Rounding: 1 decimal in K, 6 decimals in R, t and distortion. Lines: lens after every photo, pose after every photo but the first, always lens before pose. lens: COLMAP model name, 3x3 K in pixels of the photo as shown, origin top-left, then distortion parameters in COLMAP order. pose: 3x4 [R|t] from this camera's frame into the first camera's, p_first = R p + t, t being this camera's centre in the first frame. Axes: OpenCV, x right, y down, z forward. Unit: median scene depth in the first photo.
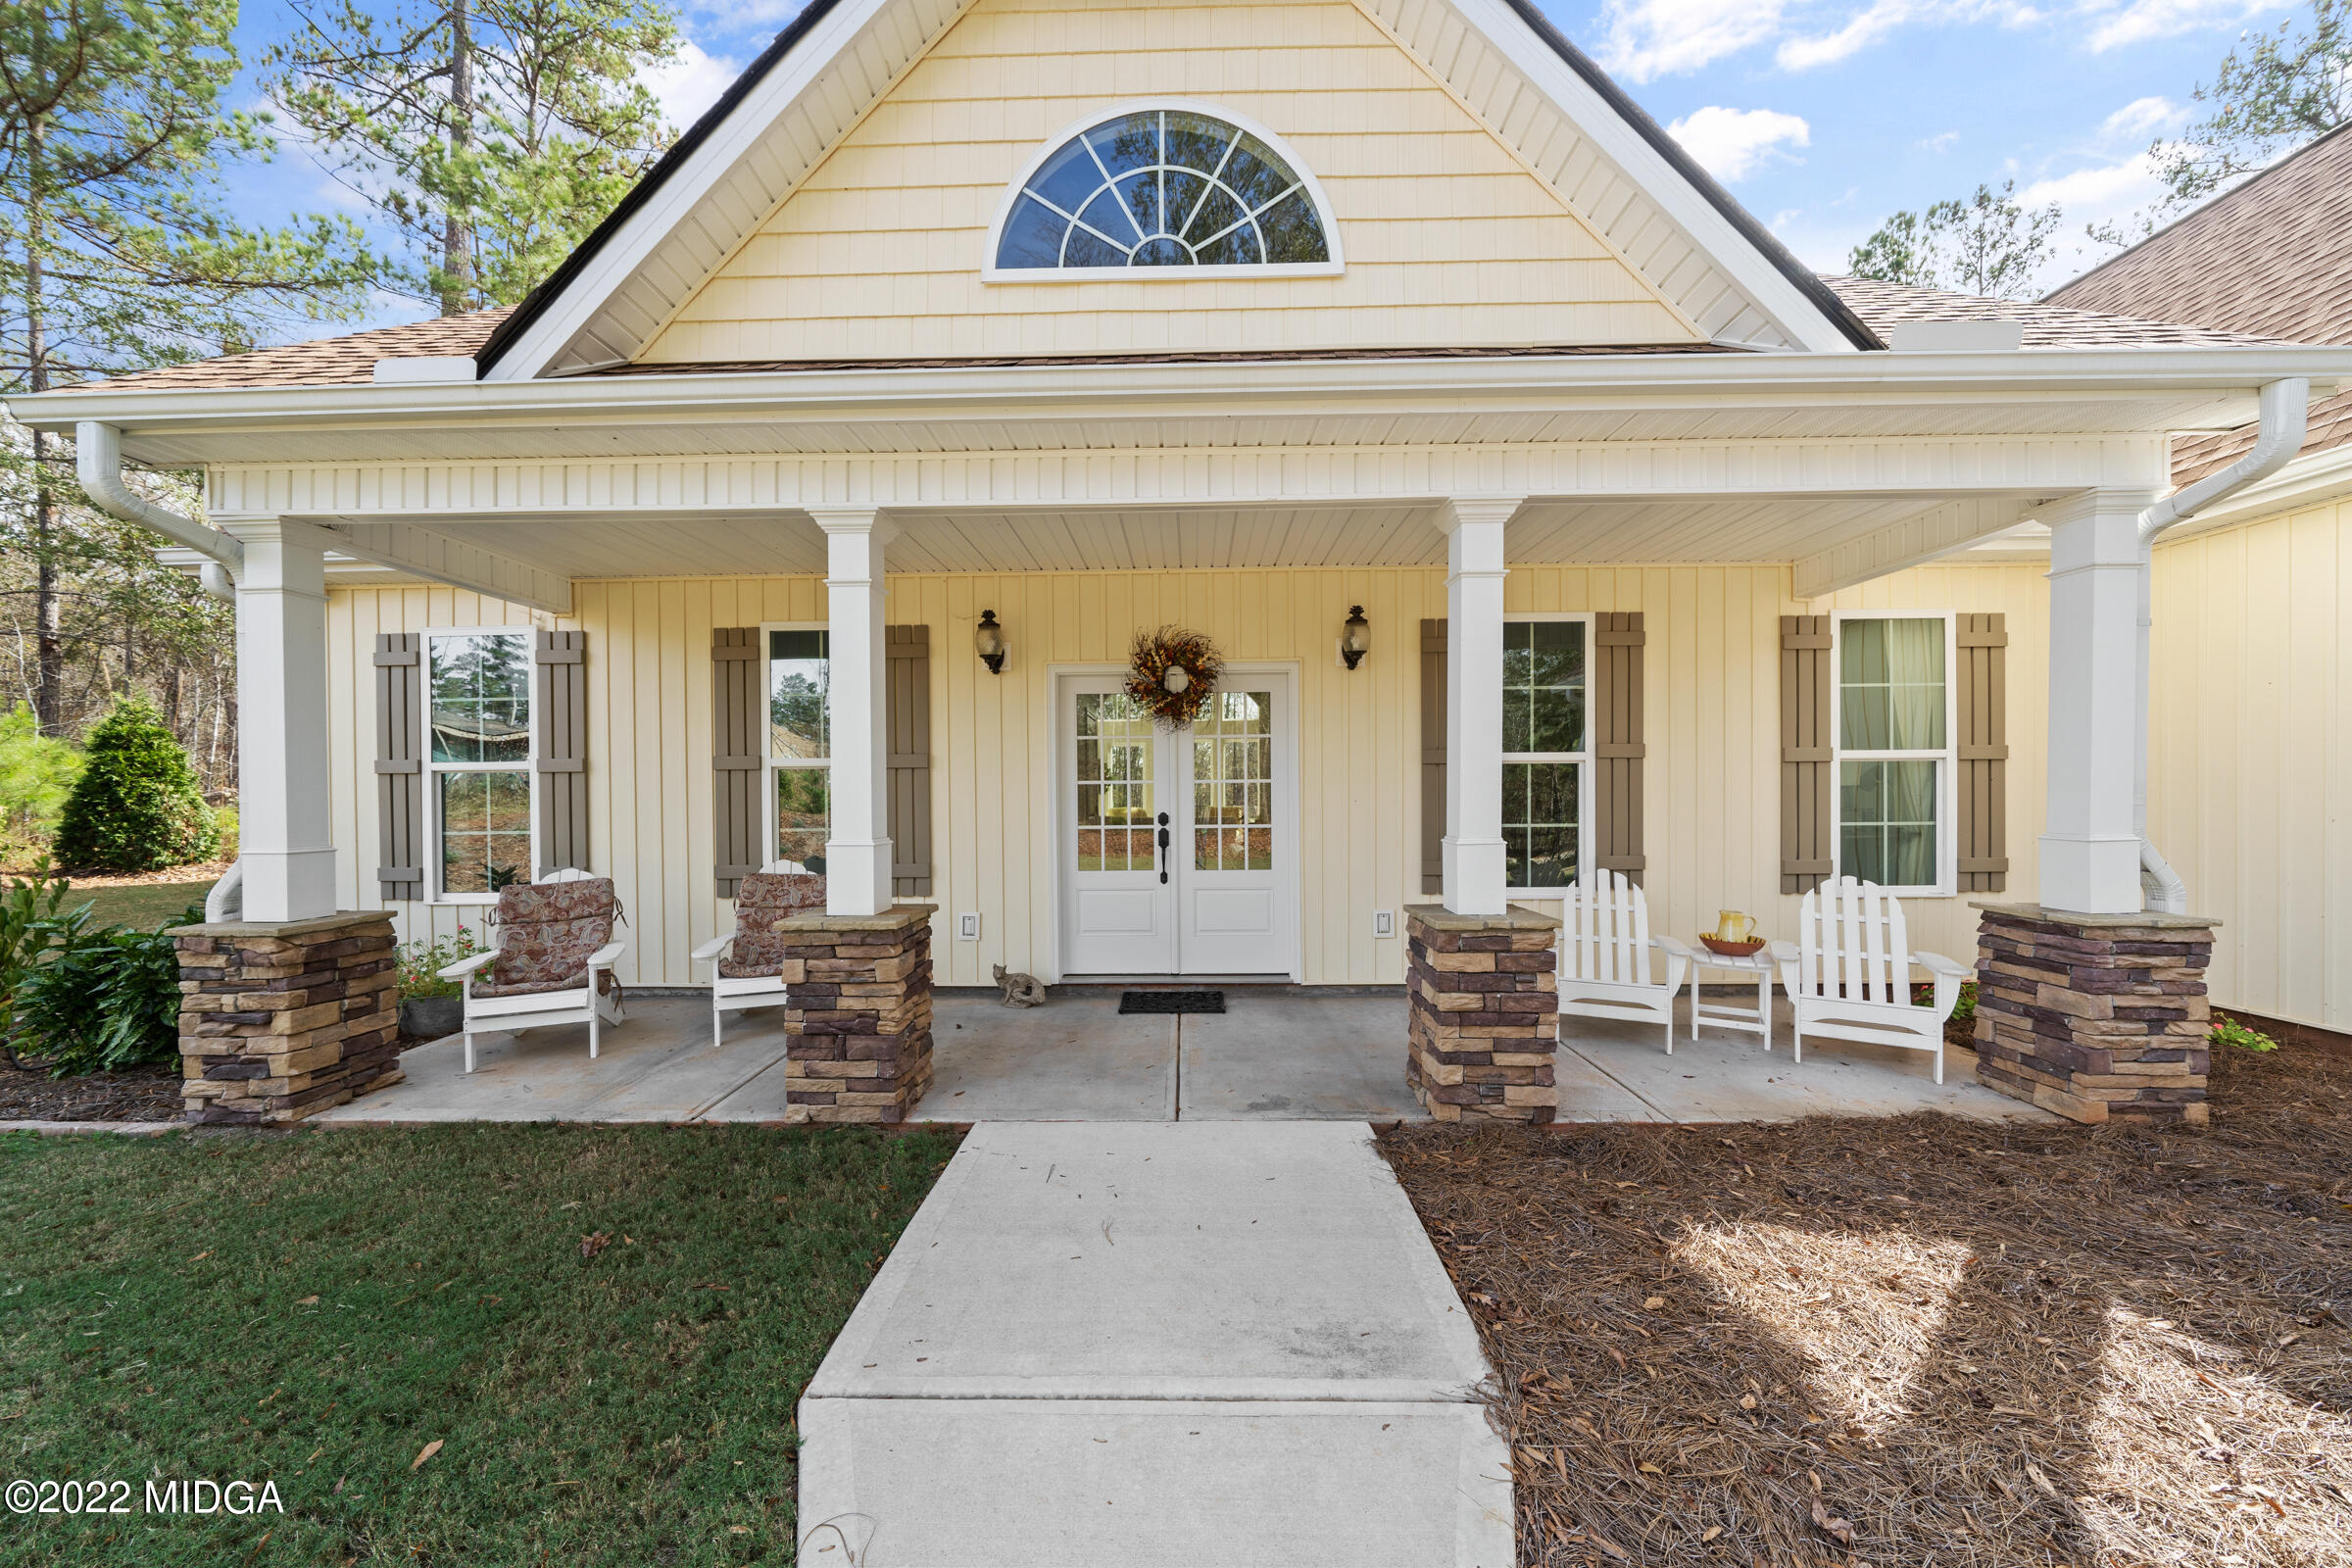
lens RADIAL K [[809.4, 0, 1175.2], [0, 809.4, 799.3], [0, 0, 1]] dist [-0.004640, 0.000331]
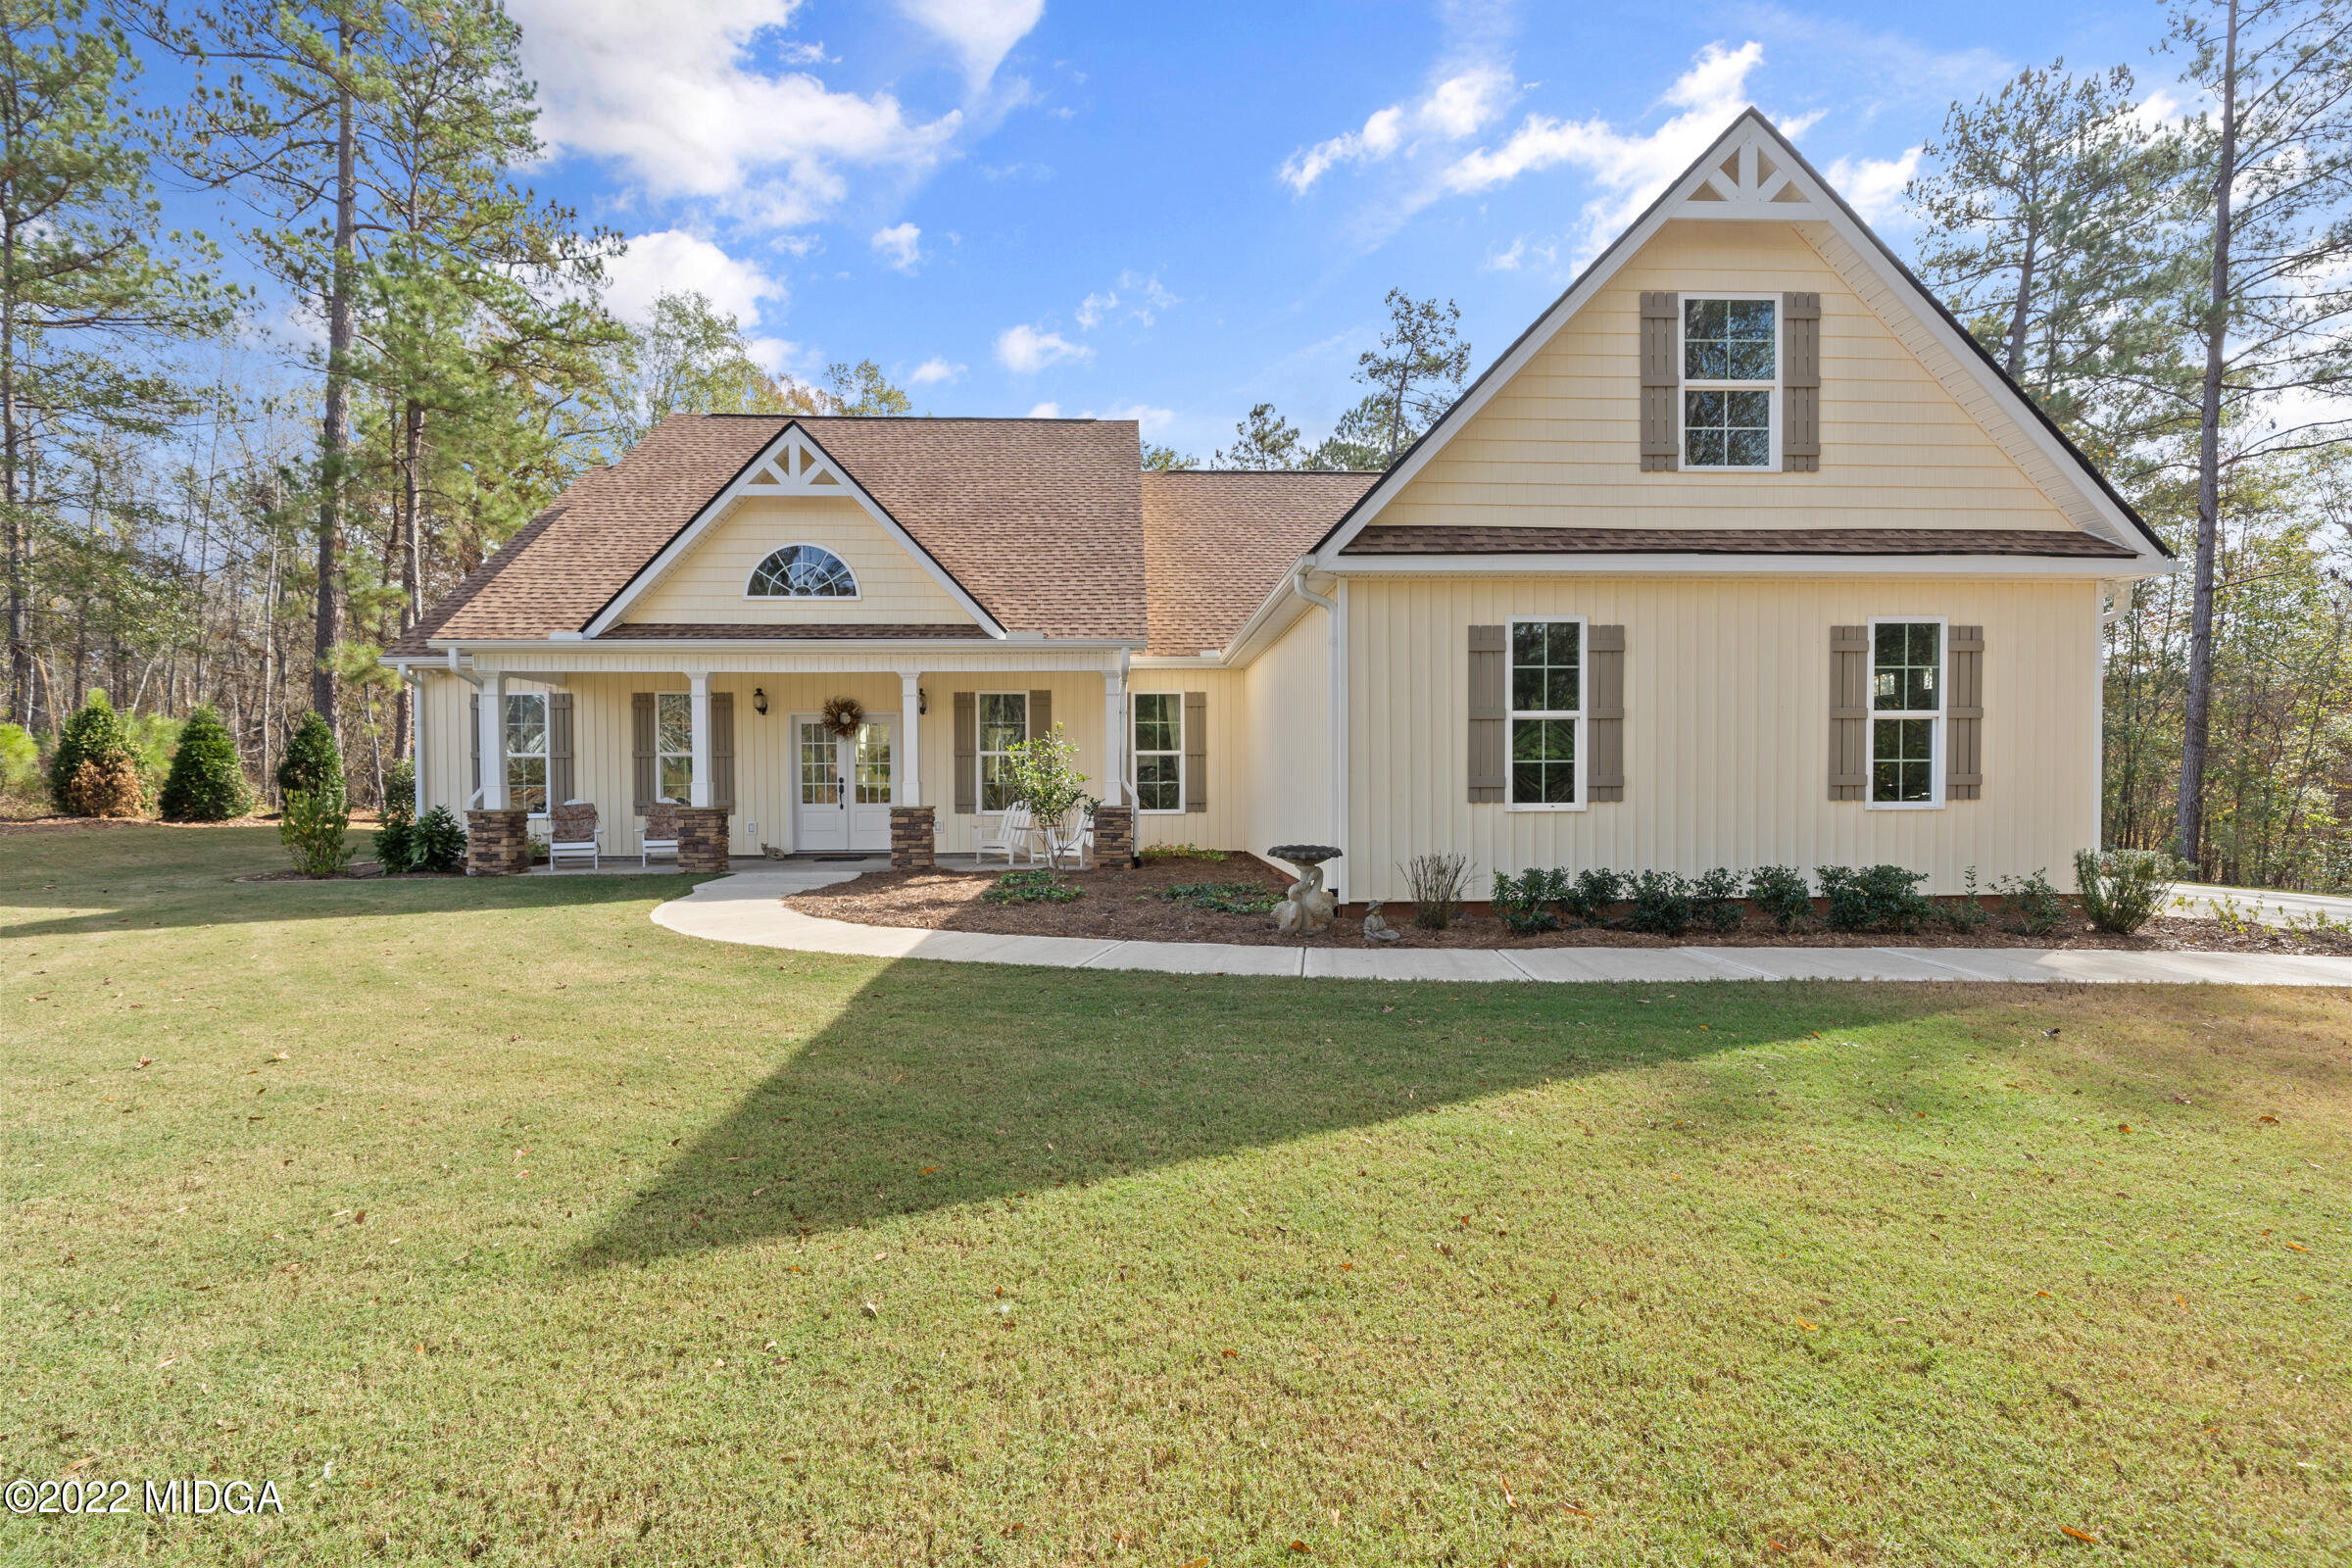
lens RADIAL K [[1043.5, 0, 1182.6], [0, 1043.5, 796.3], [0, 0, 1]] dist [-0.001434, 0.000168]
pose [[0.997657, 0.001983, 0.068382, 0.774351], [-0.002389, 0.999980, 0.005847, 0.052812], [-0.068369, -0.005996, 0.997642, -2.055673]]
